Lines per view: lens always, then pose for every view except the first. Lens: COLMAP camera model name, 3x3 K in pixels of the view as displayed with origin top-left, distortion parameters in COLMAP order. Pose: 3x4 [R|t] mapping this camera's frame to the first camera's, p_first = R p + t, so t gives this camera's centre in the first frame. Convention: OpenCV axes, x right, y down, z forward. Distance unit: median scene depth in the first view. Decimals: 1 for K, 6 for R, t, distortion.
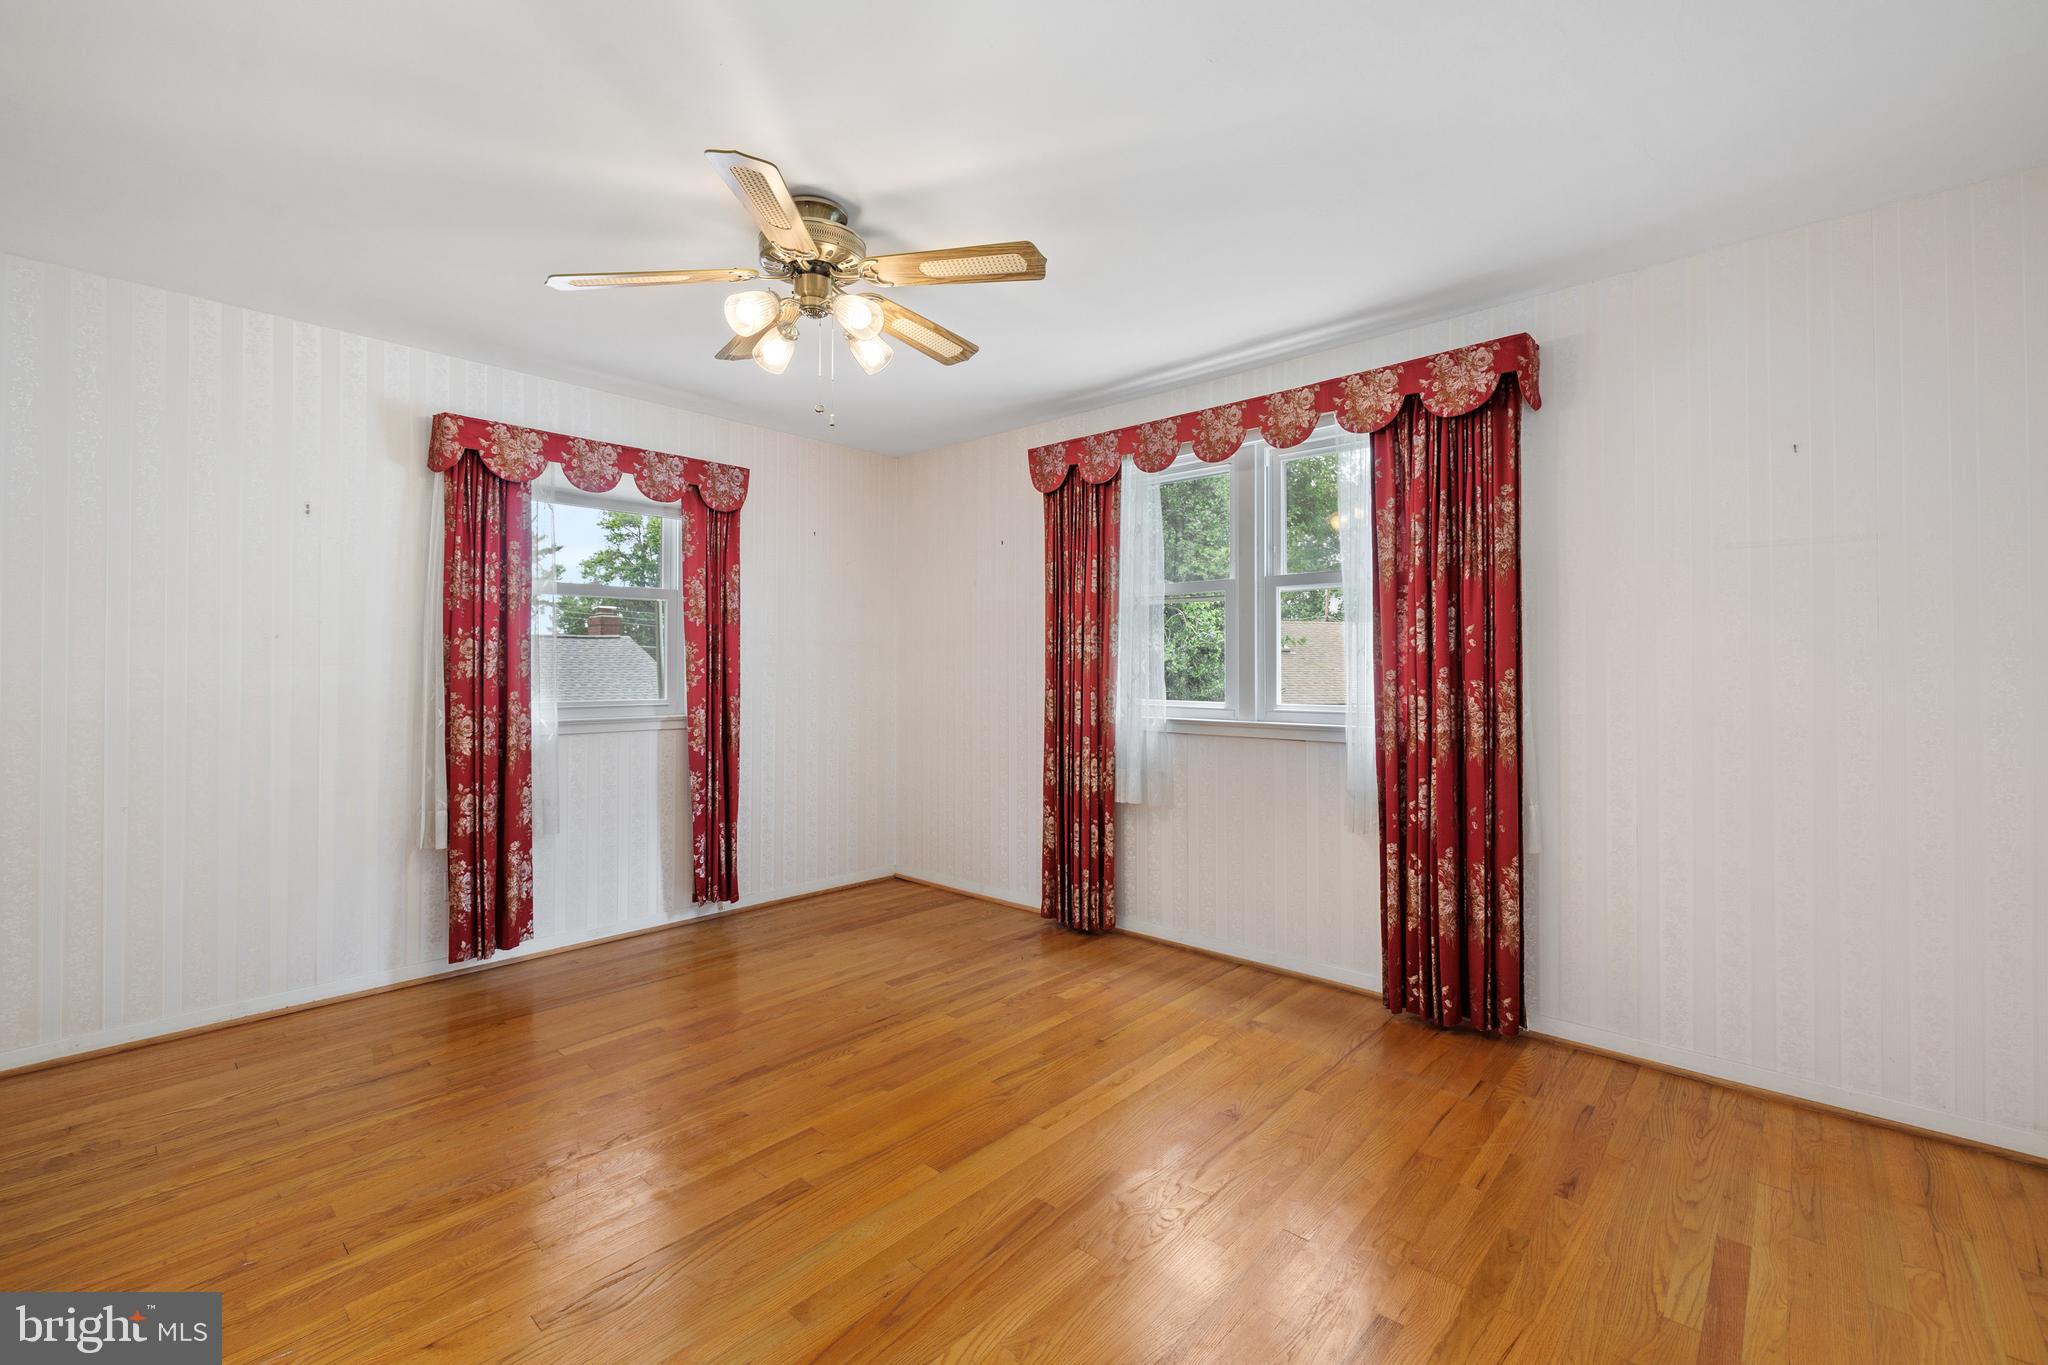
lens RADIAL K [[866.8, 0, 1020.8], [0, 866.8, 676.6], [0, 0, 1]] dist [0.000442, -0.000190]
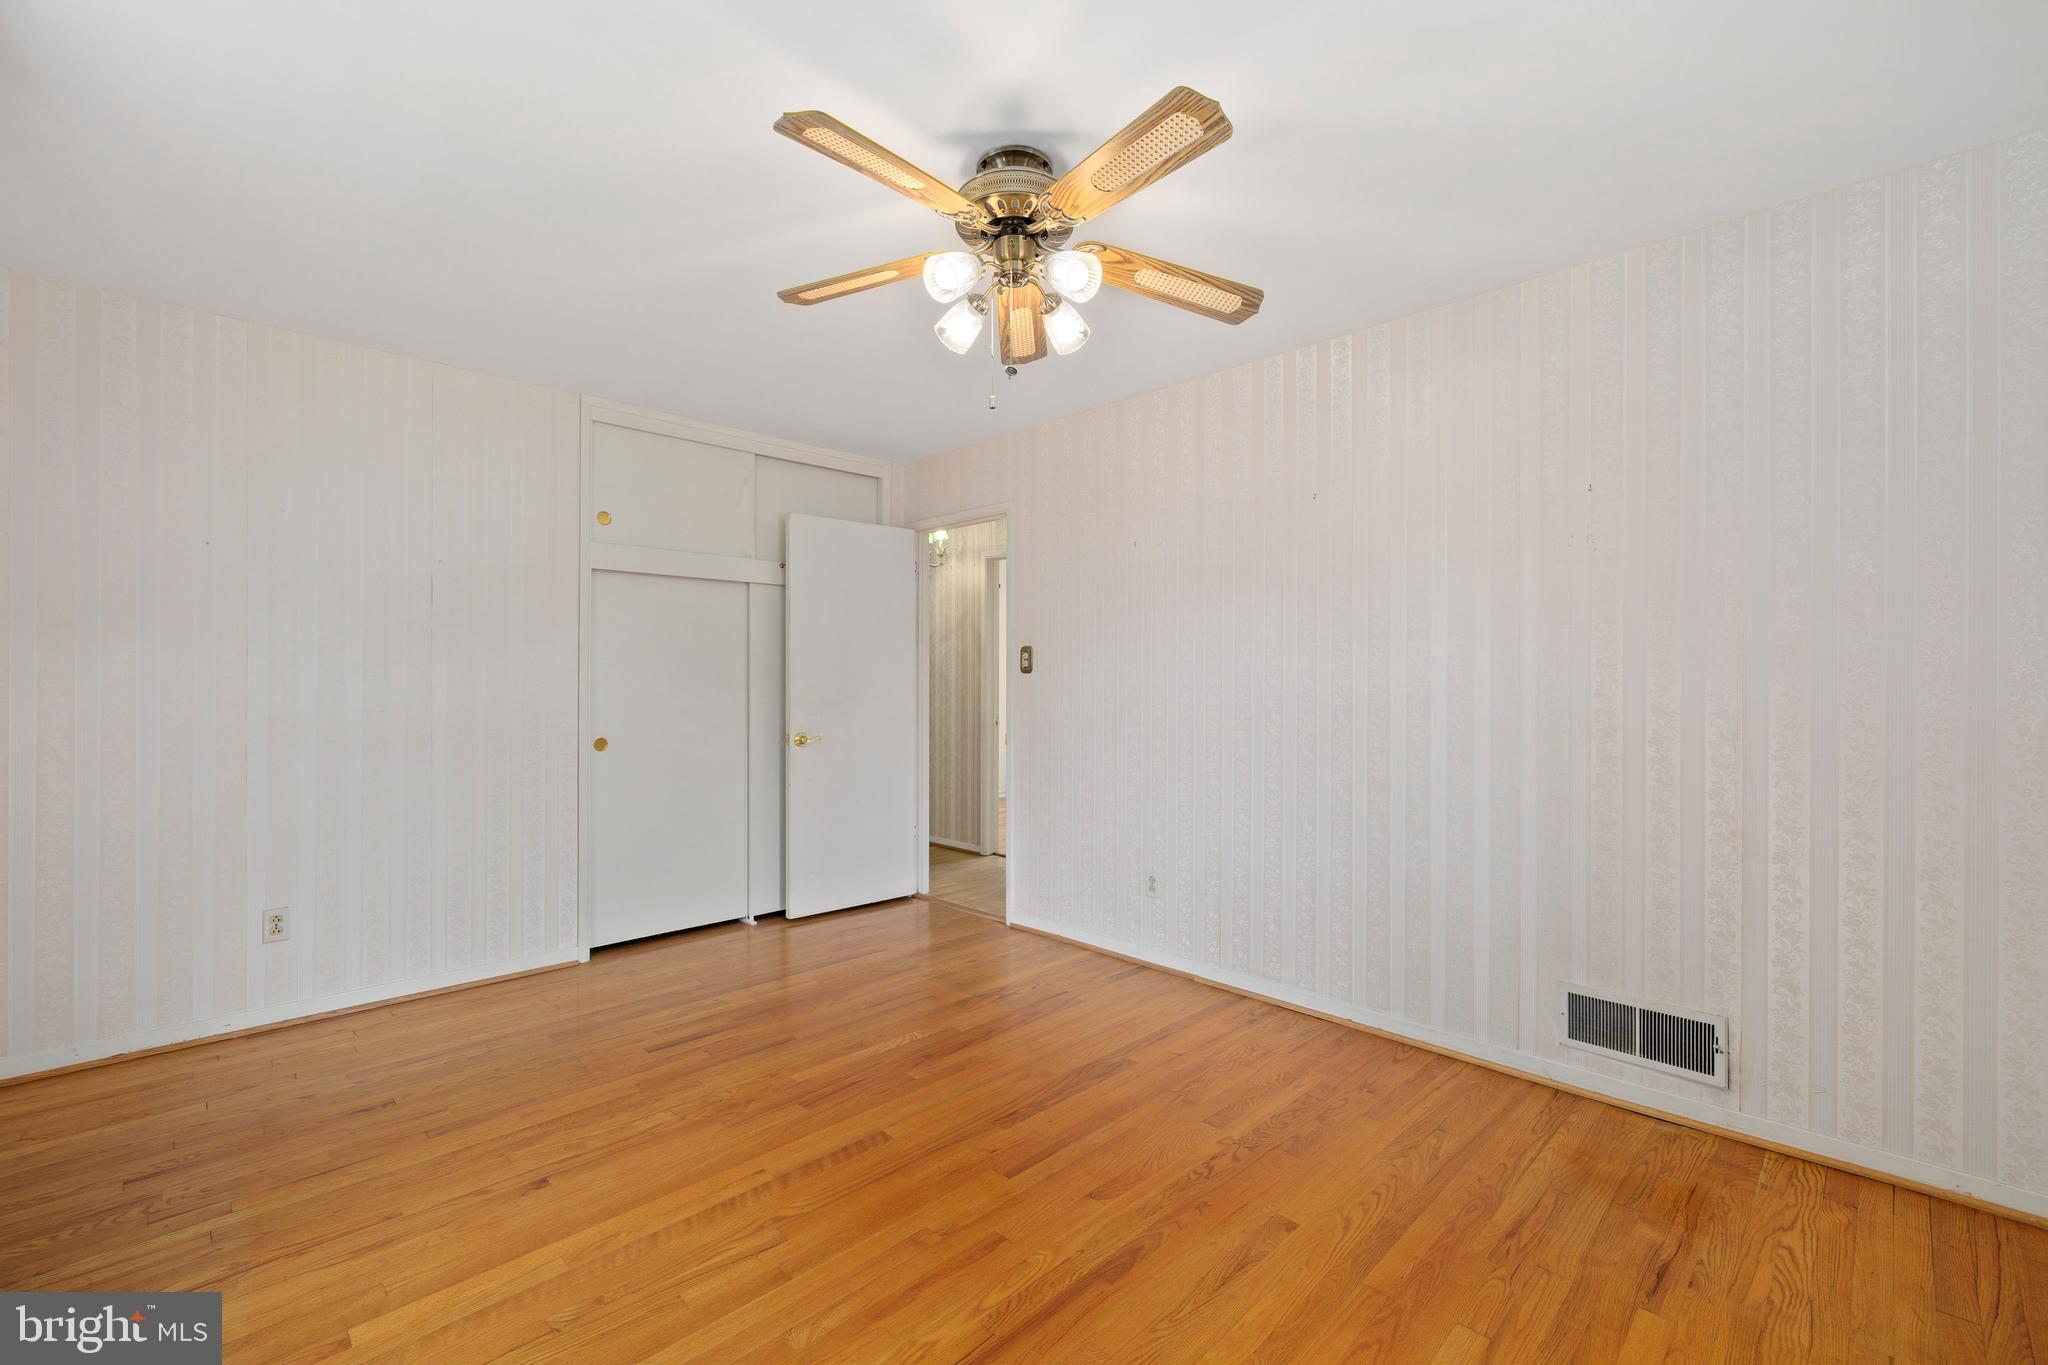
lens RADIAL K [[866.8, 0, 1020.8], [0, 866.8, 676.6], [0, 0, 1]] dist [0.000442, -0.000190]
pose [[-0.998684, -0.000143, 0.051285, -0.292990], [-0.000318, 0.999994, -0.003392, -0.012184], [-0.051284, -0.003404, -0.998678, 1.878319]]
